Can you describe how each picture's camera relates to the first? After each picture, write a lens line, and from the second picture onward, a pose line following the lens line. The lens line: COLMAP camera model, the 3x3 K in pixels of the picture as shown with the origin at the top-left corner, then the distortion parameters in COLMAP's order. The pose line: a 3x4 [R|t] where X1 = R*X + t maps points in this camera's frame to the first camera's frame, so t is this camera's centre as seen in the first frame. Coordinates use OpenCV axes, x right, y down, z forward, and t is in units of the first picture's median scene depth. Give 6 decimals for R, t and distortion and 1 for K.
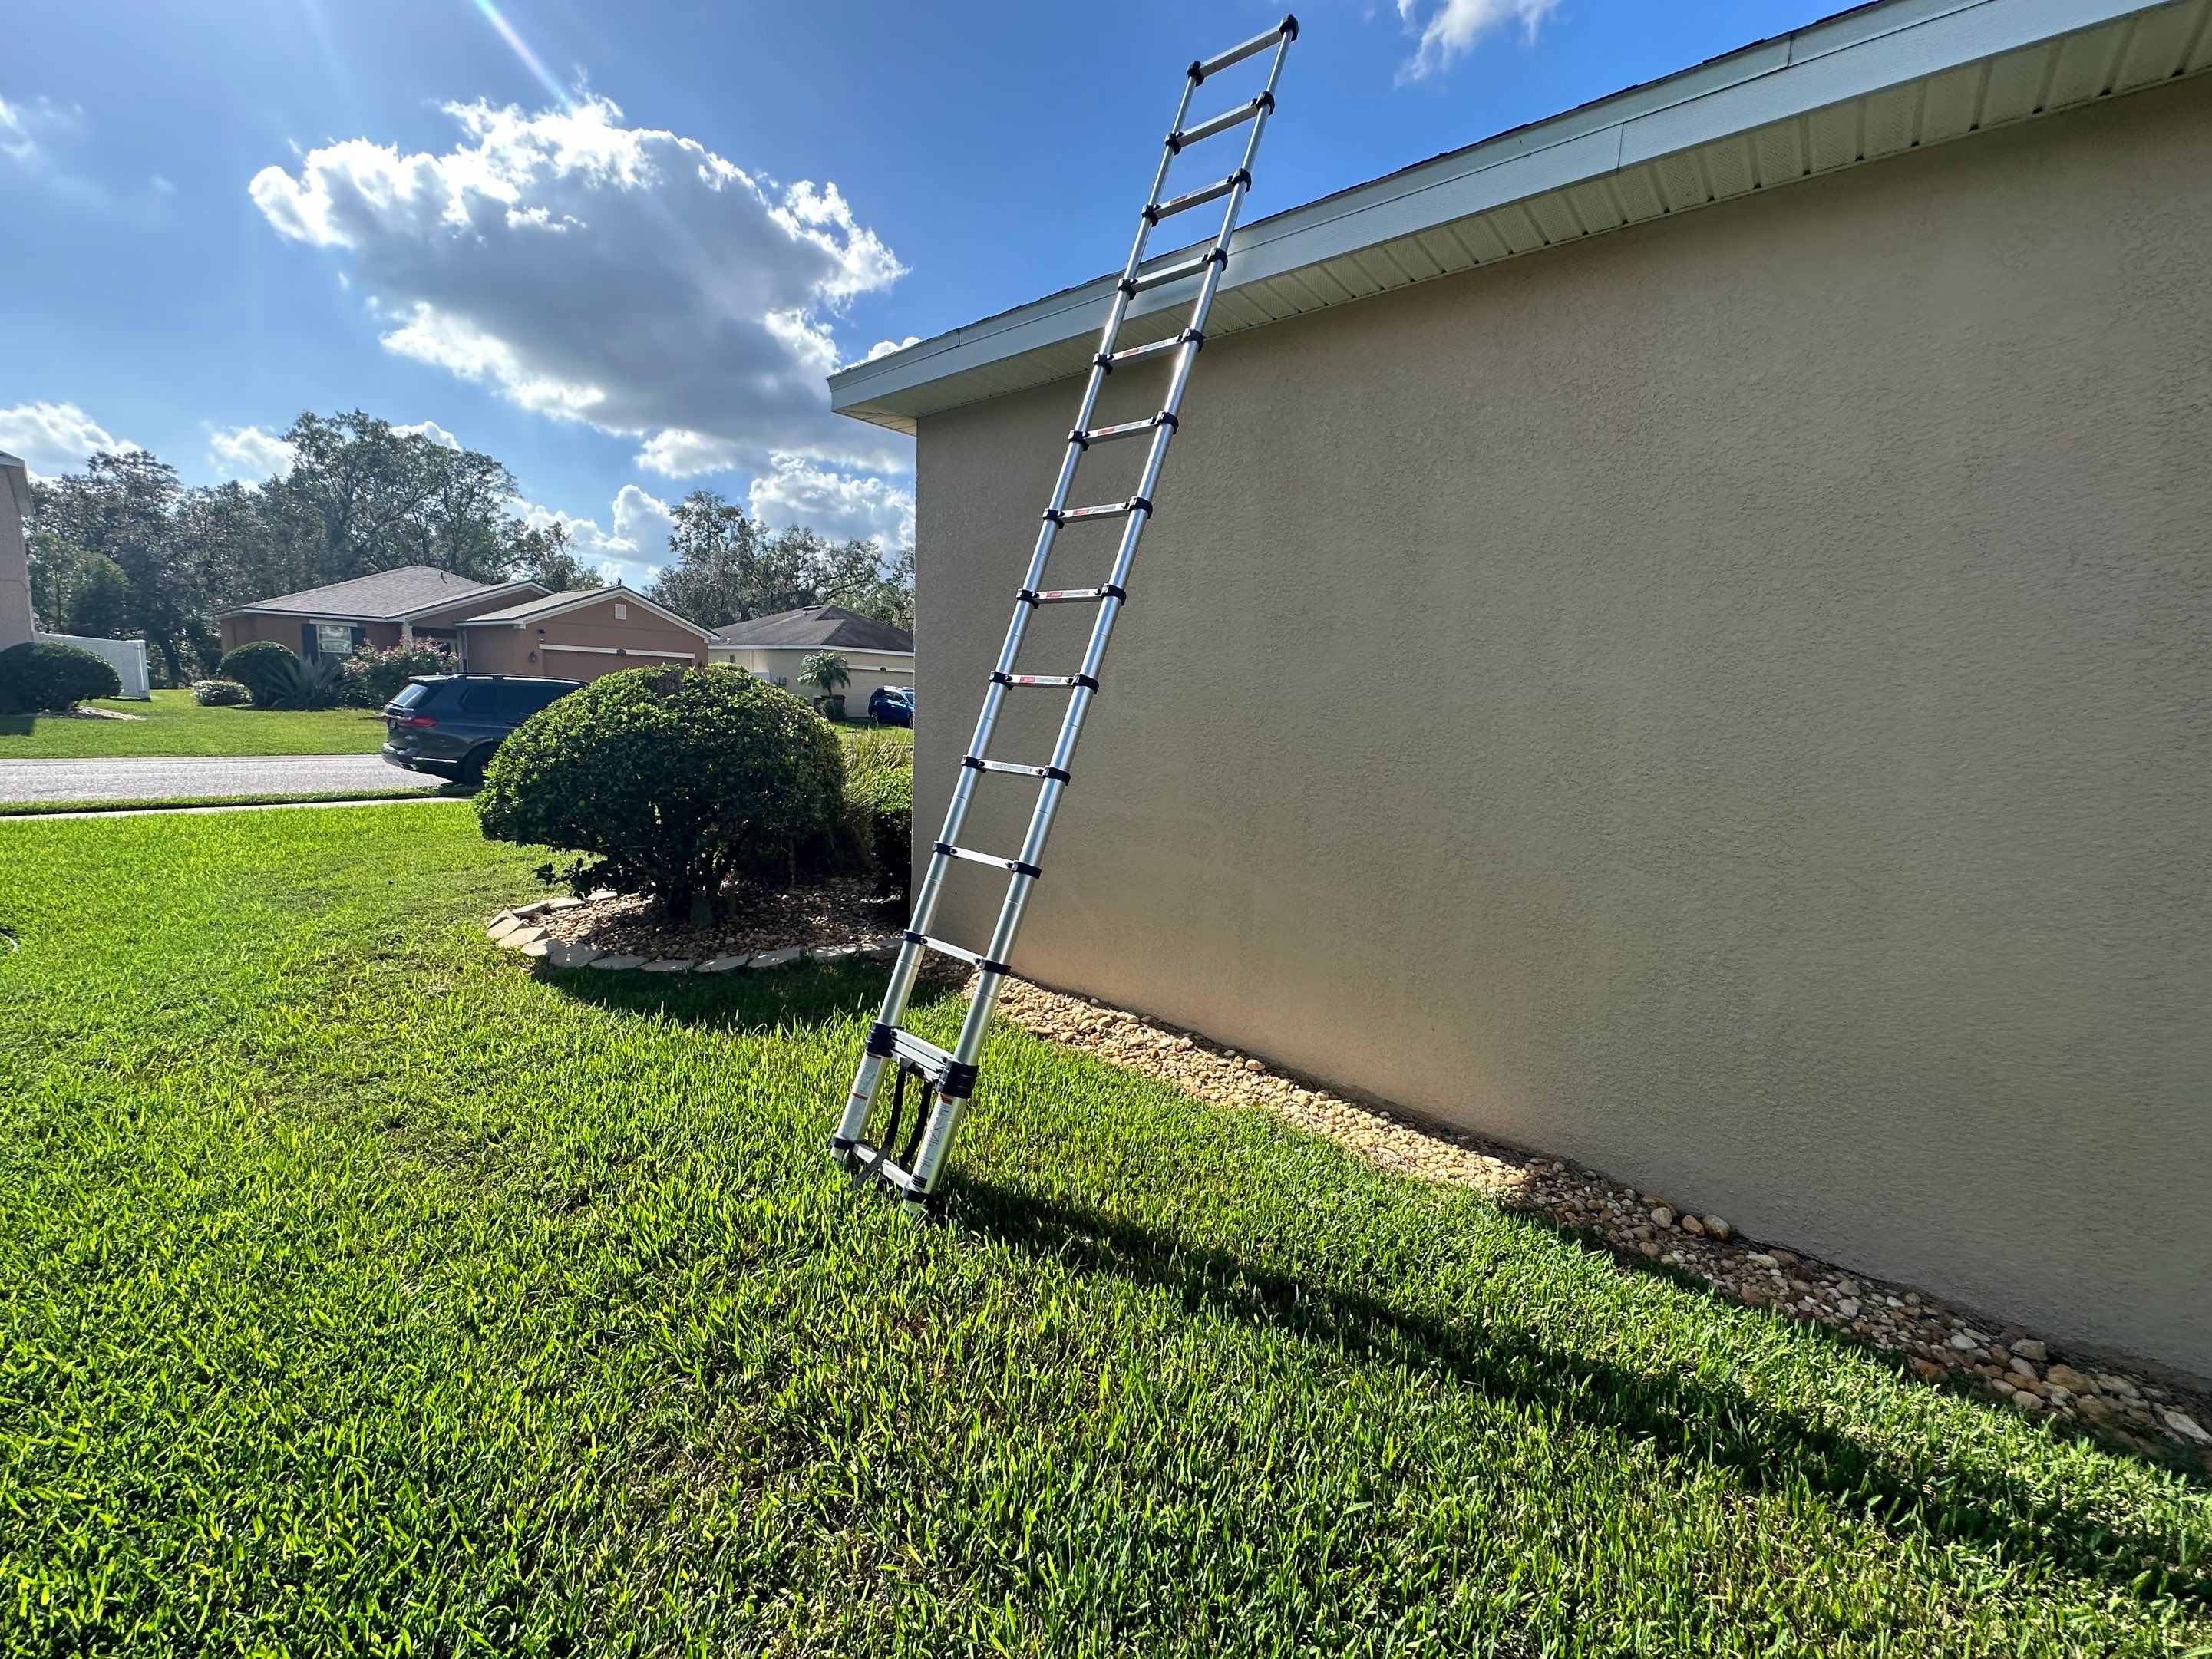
lens RADIAL K [[884.8, 0, 1104.6], [0, 884.8, 834.6], [0, 0, 1]] dist [-0.000746, 0.000526]
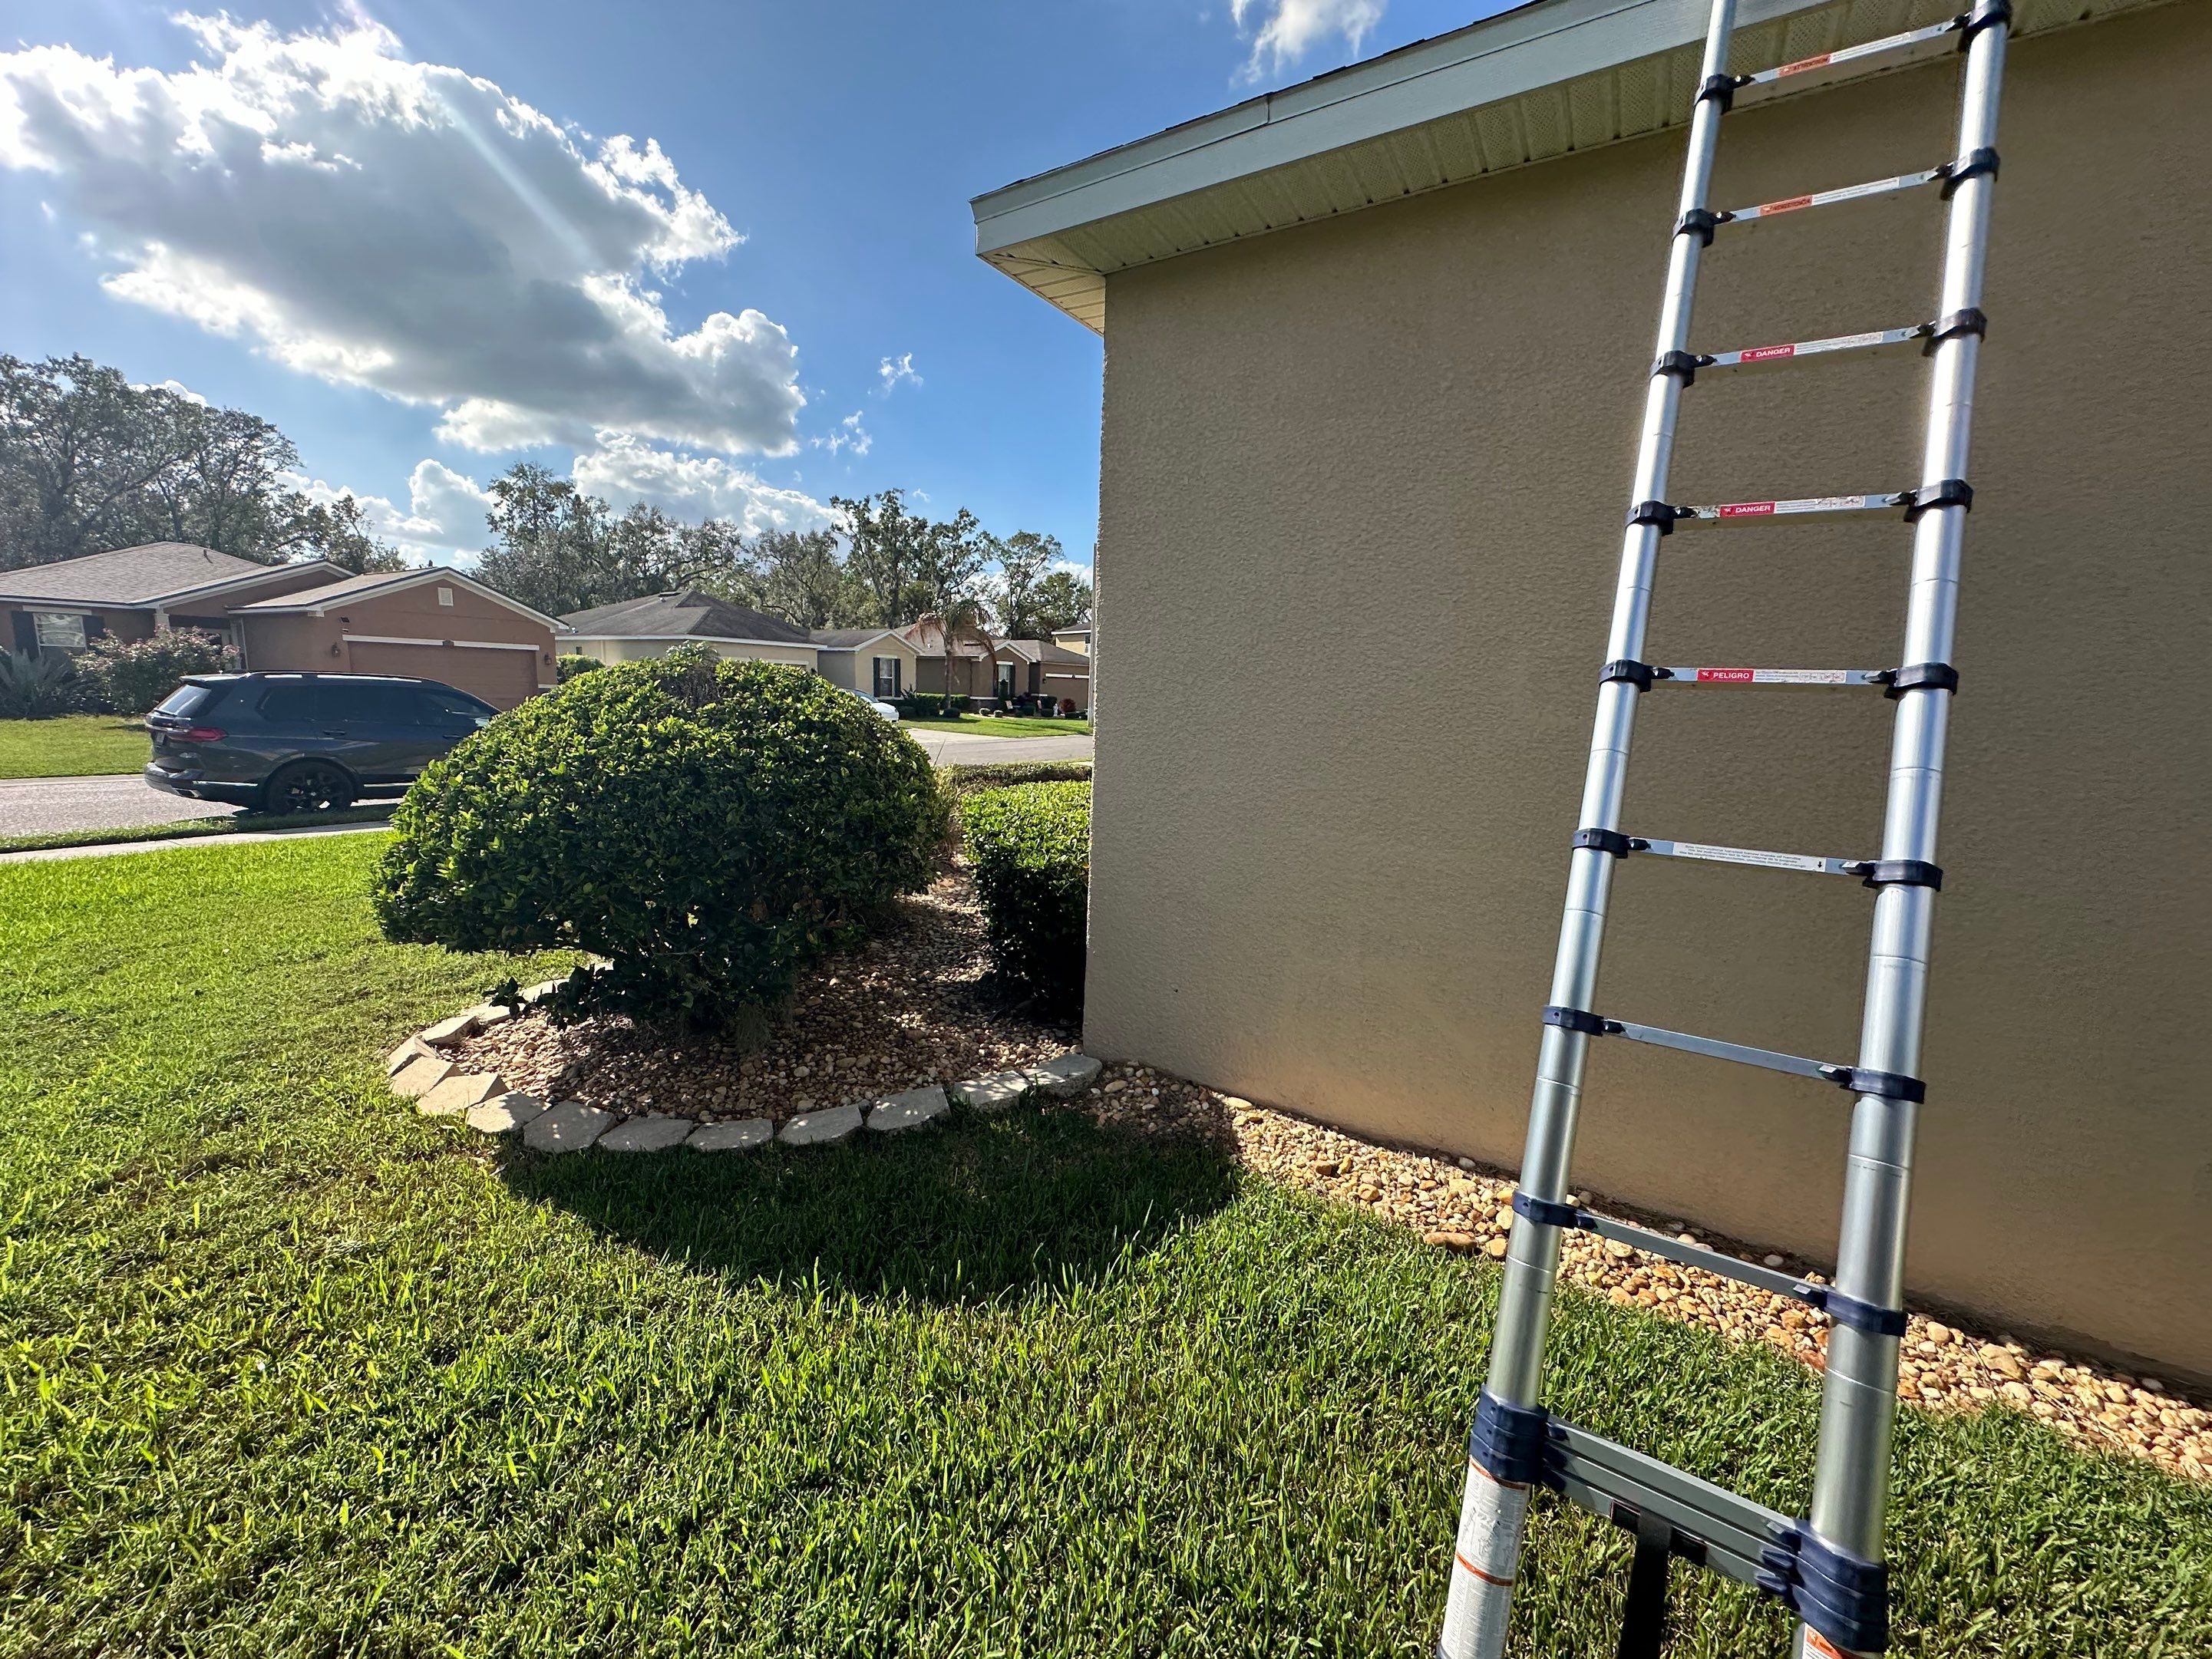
lens RADIAL K [[884.8, 0, 1105.3], [0, 884.8, 831.4], [0, 0, 1]] dist [-0.000746, 0.000526]
pose [[0.988273, -0.037513, 0.148018, -0.025542], [0.036330, 0.999283, 0.010690, -0.005206], [-0.148312, -0.005187, 0.988927, 0.027429]]
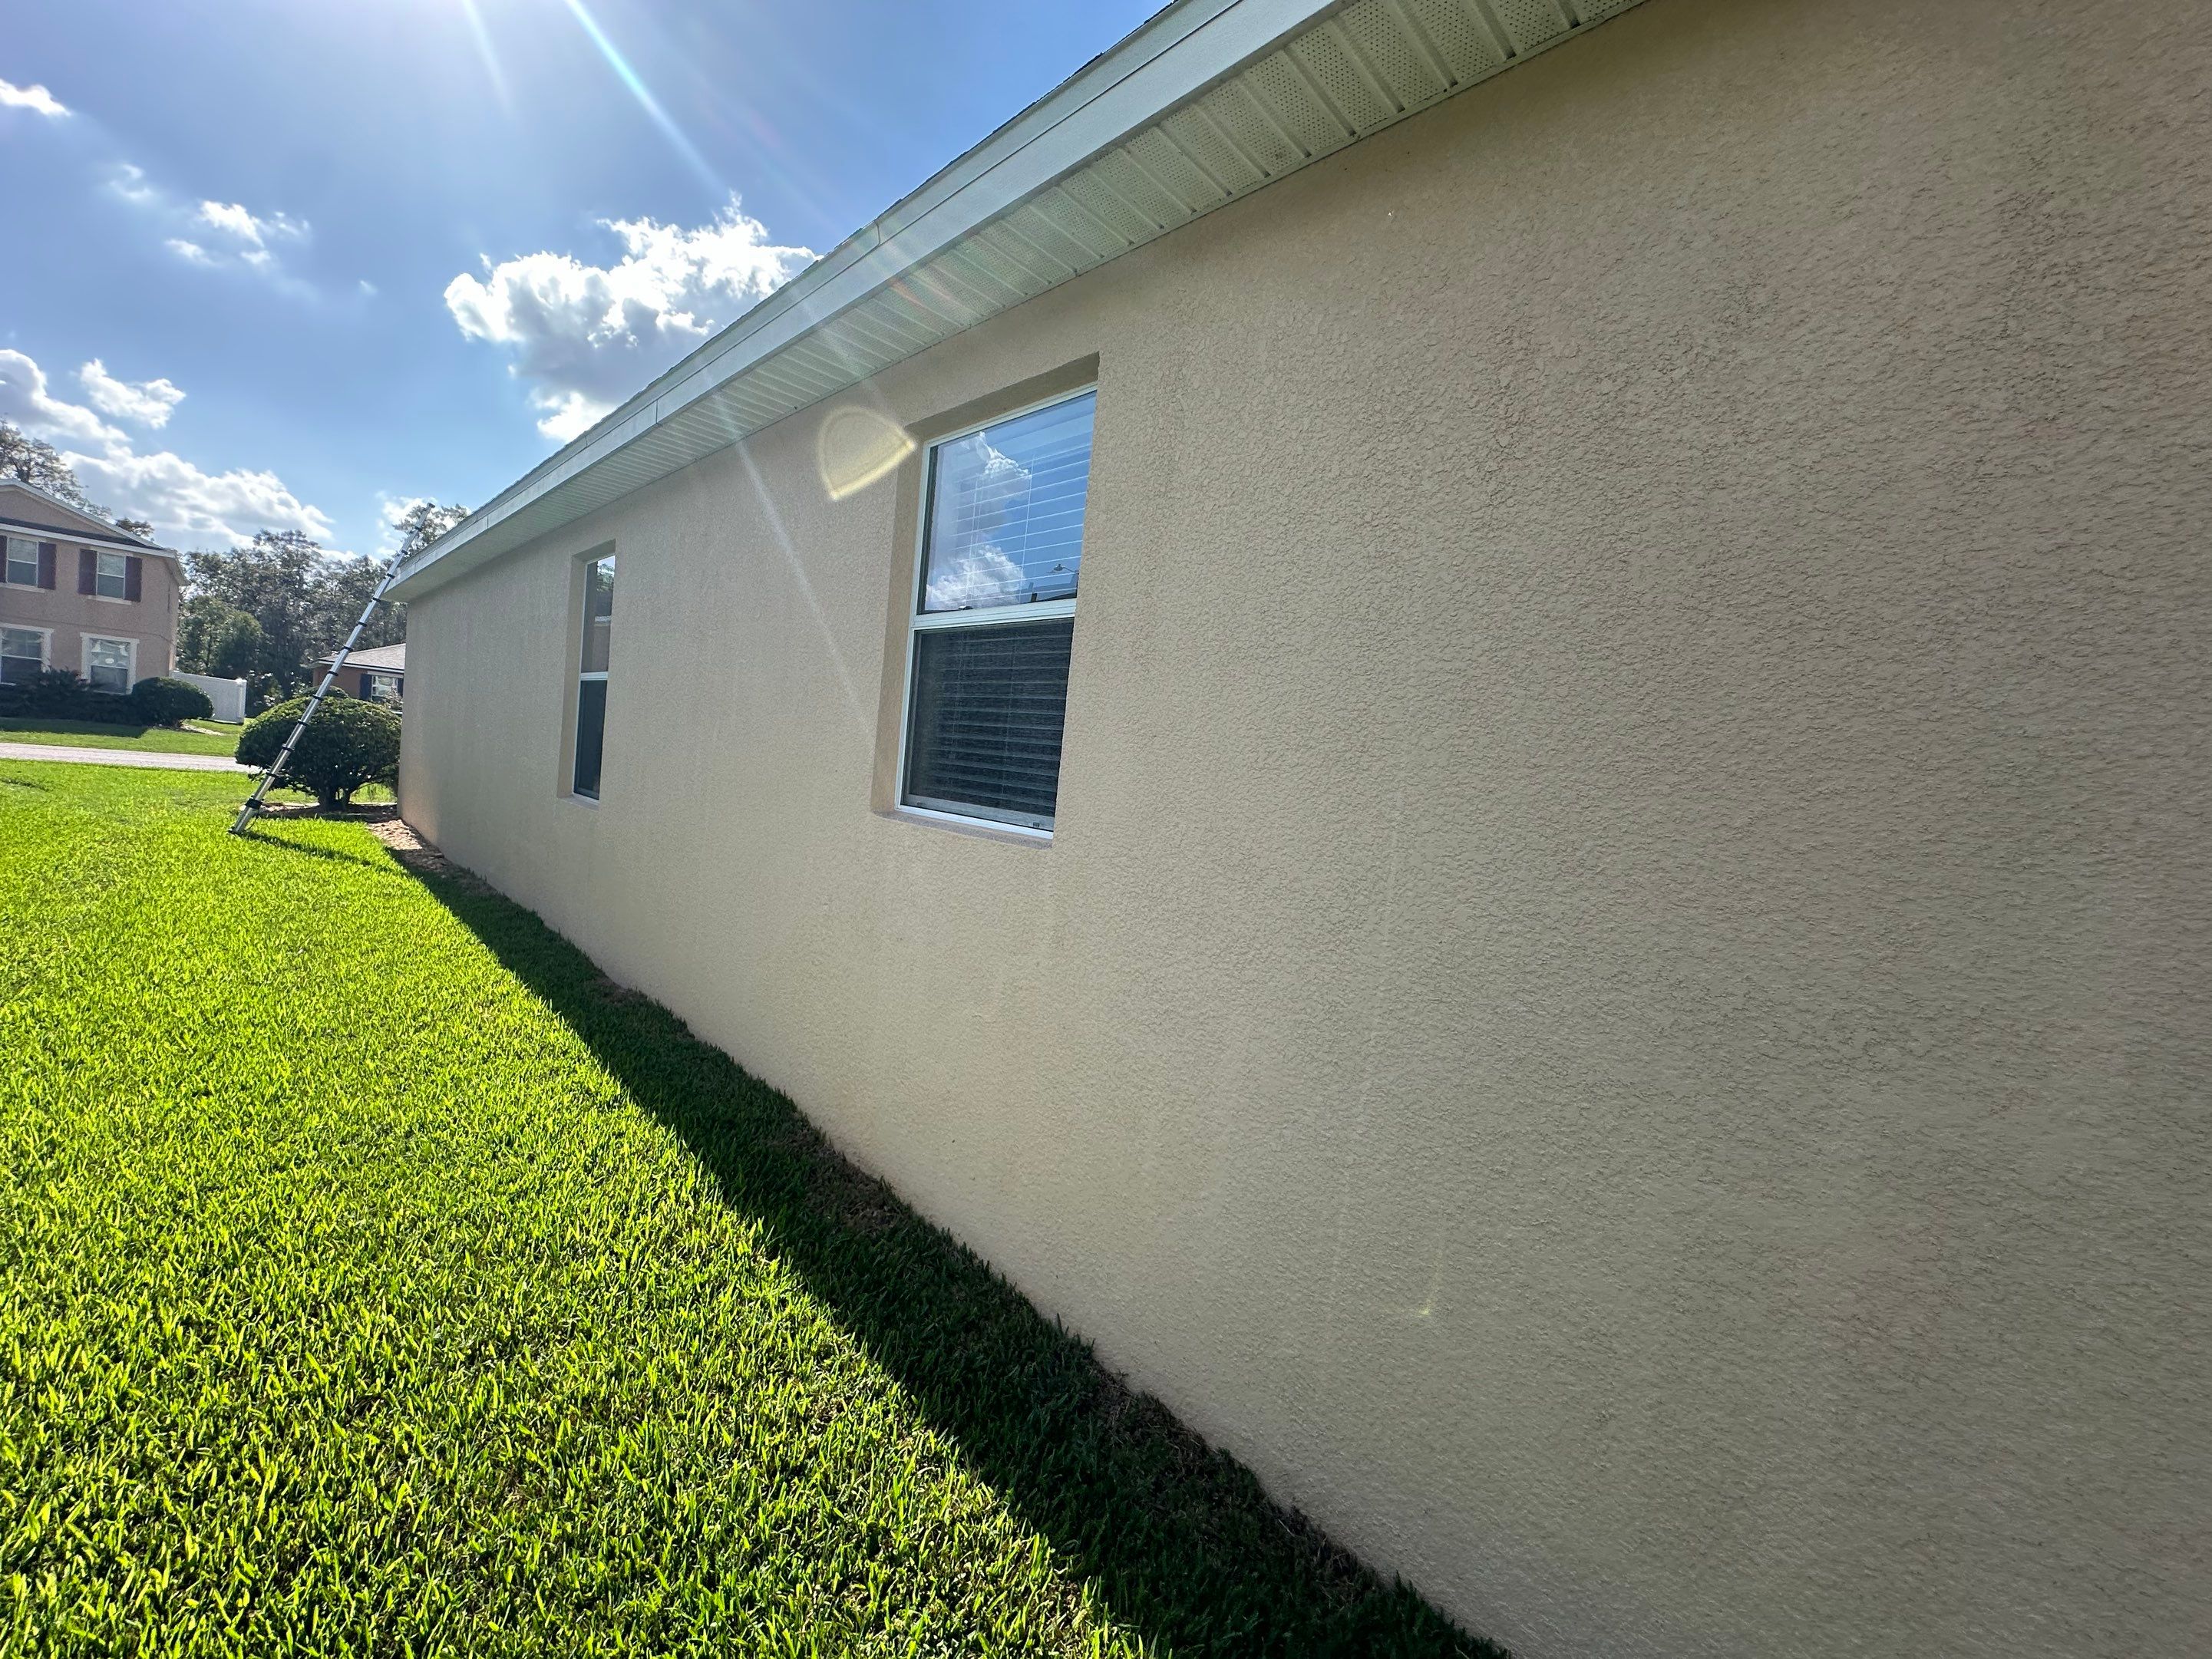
lens RADIAL K [[884.8, 0, 1113.6], [0, 884.8, 856.0], [0, 0, 1]] dist [-0.000746, 0.000526]
pose [[0.995250, 0.060600, -0.076186, 0.159608], [-0.065702, 0.995631, -0.066343, 0.022022], [0.071833, 0.071034, 0.994884, -0.102843]]
